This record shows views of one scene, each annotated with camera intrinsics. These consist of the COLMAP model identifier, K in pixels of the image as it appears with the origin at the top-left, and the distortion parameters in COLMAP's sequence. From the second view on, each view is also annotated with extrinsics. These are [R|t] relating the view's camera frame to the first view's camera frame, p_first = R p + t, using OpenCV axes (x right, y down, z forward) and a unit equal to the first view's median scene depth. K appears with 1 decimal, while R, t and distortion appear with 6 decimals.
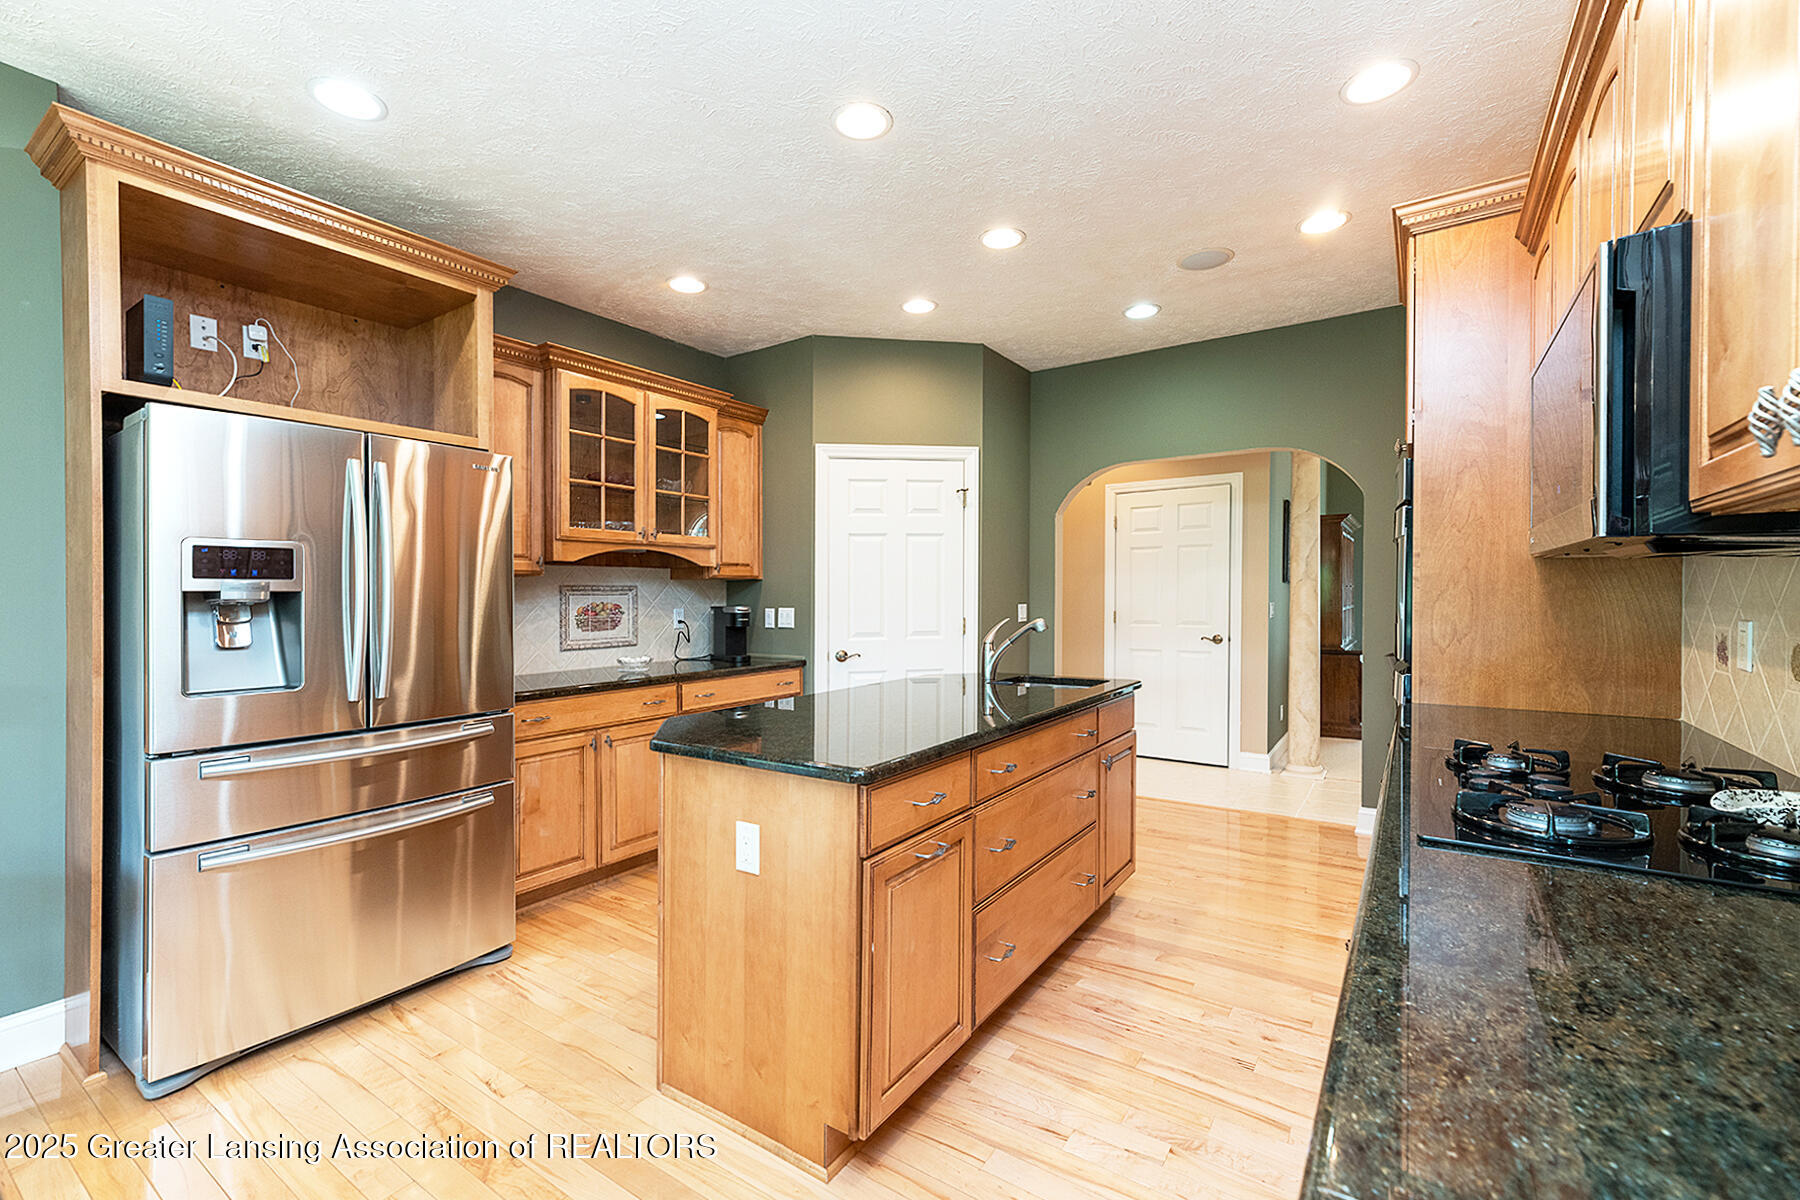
lens RADIAL K [[723.9, 0, 885.5], [0, 723.9, 612.8], [0, 0, 1]] dist [0.004728, 0.000134]
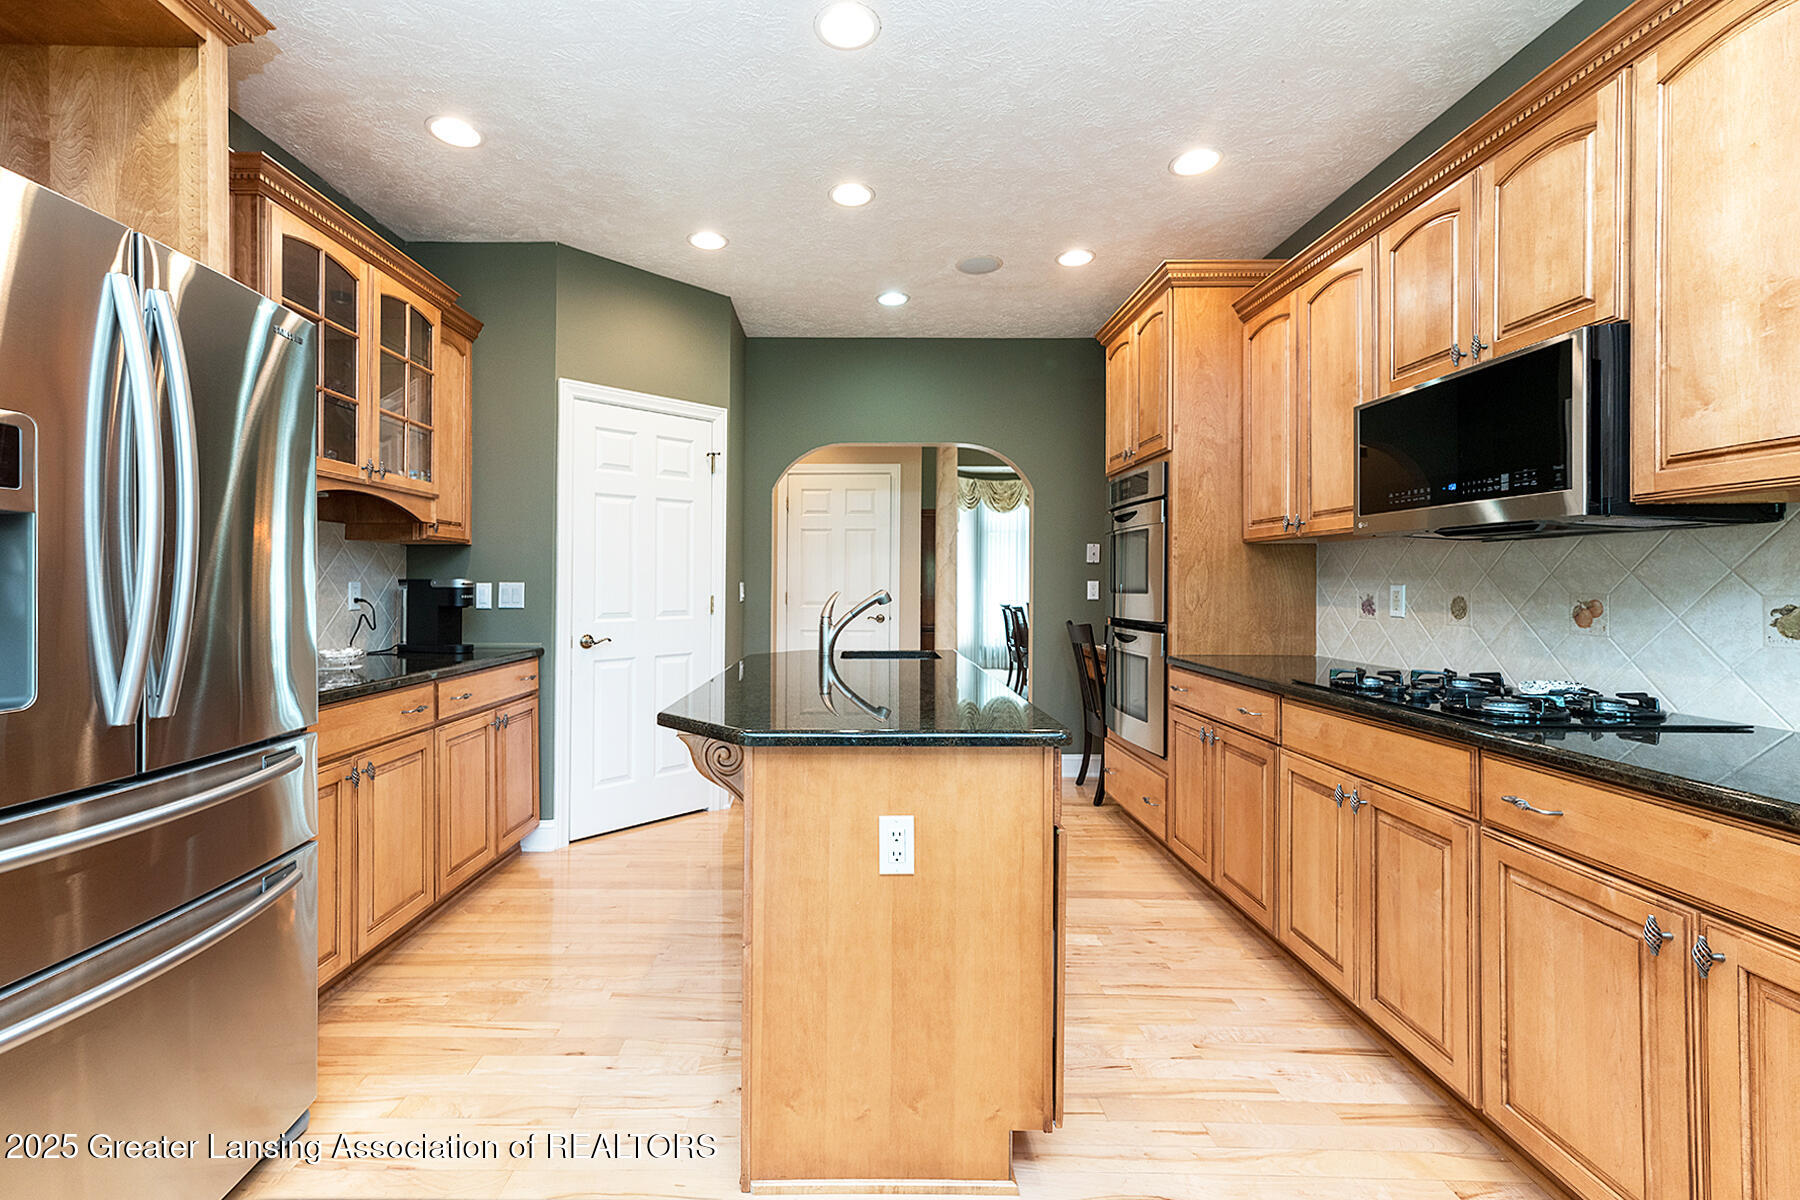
lens RADIAL K [[774.6, 0, 823.9], [0, 774.6, 596.4], [0, 0, 1]] dist [0.004735, 0.001438]
pose [[0.837924, -0.000626, 0.545787, -0.388377], [0.006464, 0.999941, -0.008776, 0.022215], [-0.545749, 0.010882, 0.837878, 0.148909]]
